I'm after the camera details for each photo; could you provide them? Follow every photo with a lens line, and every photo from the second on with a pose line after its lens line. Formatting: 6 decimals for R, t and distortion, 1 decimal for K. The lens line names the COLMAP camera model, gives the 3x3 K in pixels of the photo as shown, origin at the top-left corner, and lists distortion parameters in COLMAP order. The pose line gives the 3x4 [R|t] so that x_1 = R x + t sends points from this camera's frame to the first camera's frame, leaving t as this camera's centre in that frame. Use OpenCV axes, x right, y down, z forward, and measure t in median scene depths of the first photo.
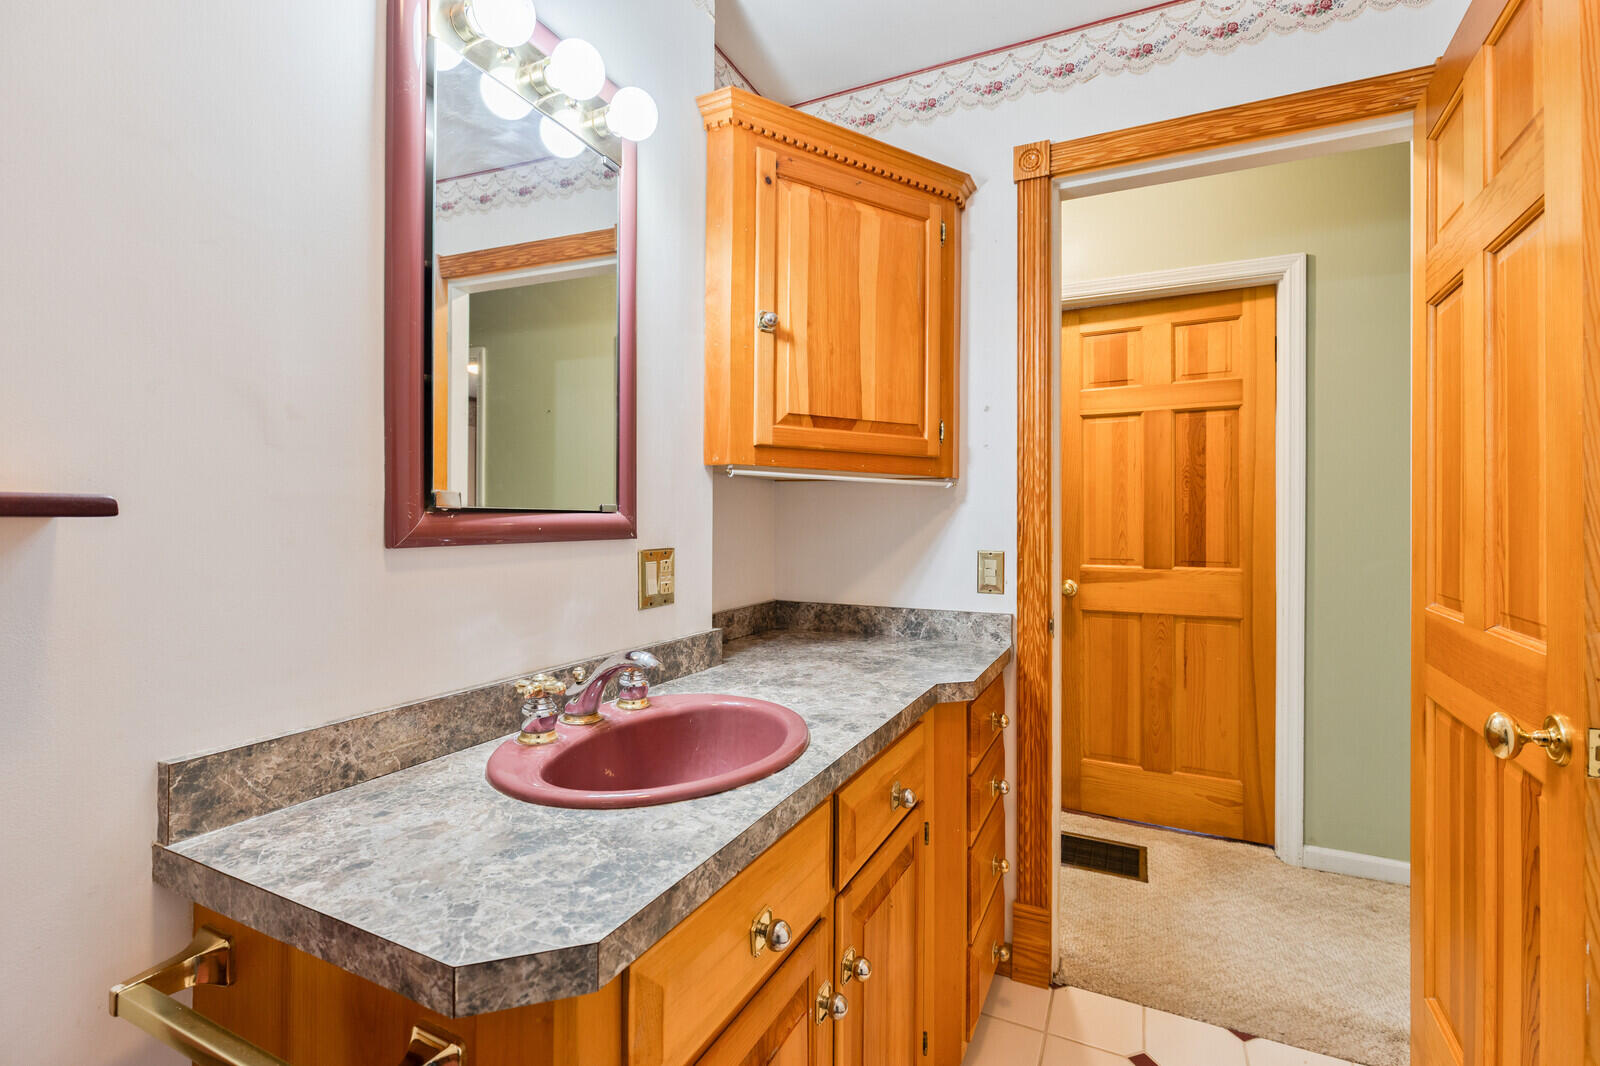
lens RADIAL K [[724.0, 0, 798.1], [0, 724.0, 518.6], [0, 0, 1]] dist [-0.002027, 0.000180]
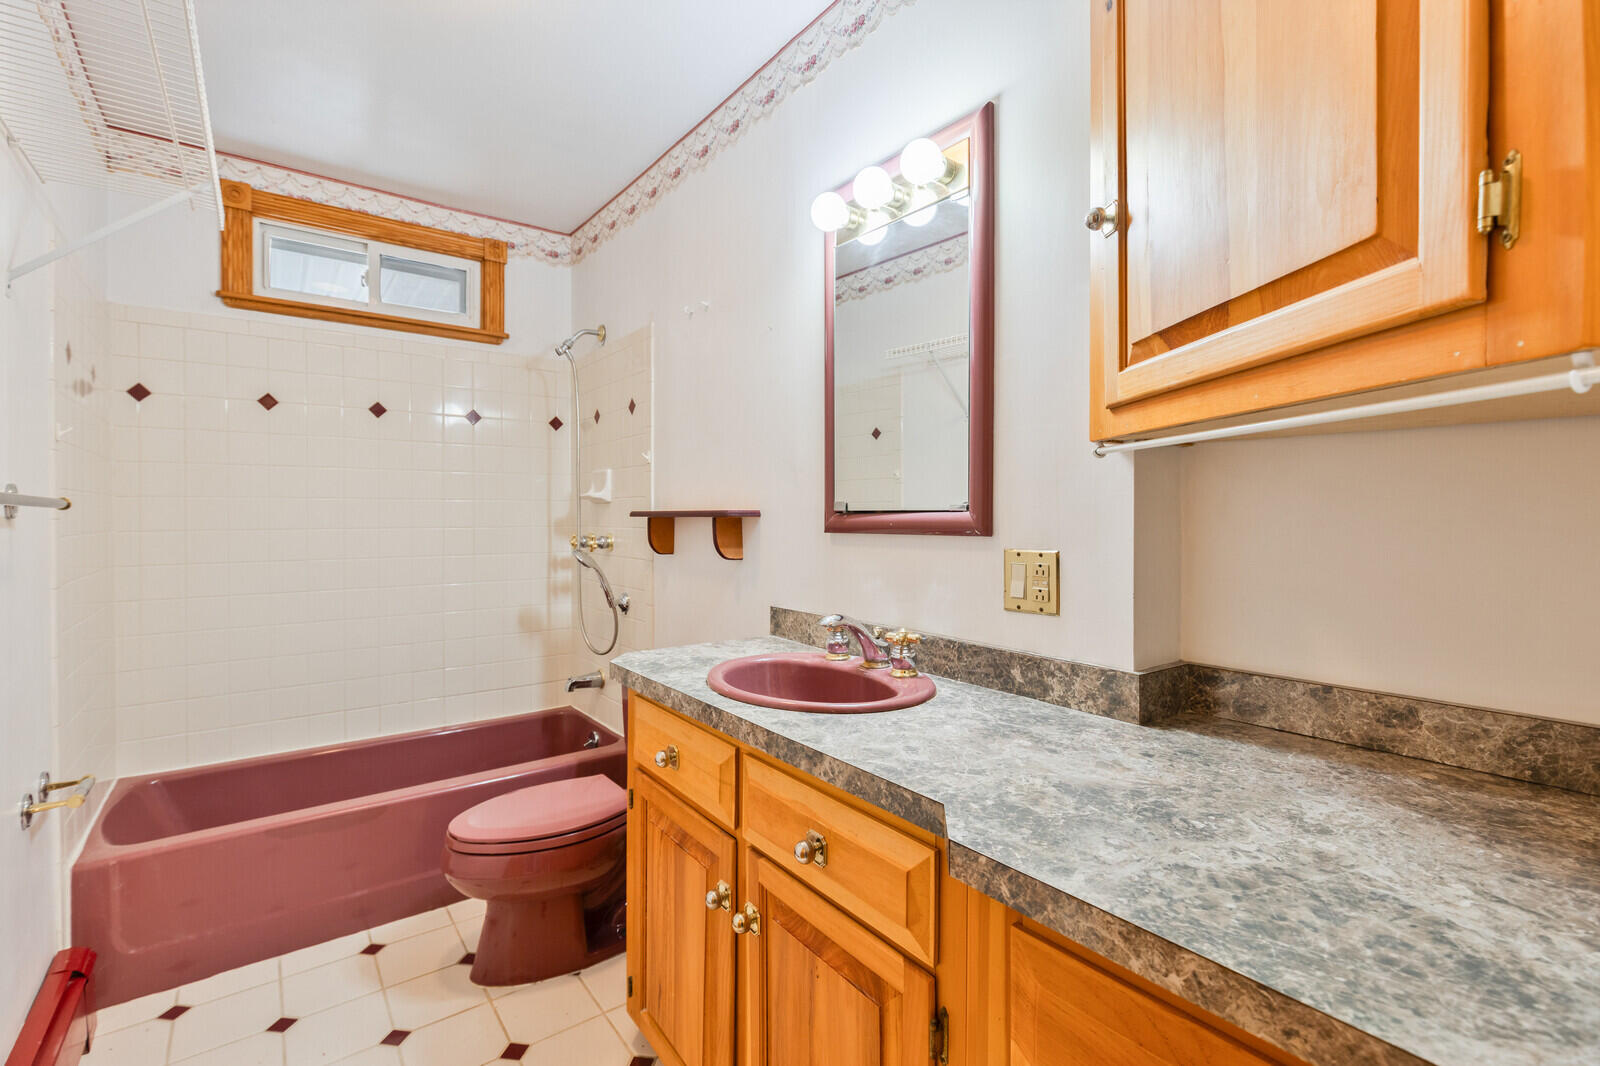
lens RADIAL K [[724.0, 0, 804.7], [0, 724.0, 524.5], [0, 0, 1]] dist [-0.002027, 0.000180]
pose [[-0.463845, 0.000683, -0.885916, 0.907585], [-0.004431, 0.999985, 0.003091, 0.009815], [0.885906, 0.005359, -0.463835, 1.422844]]
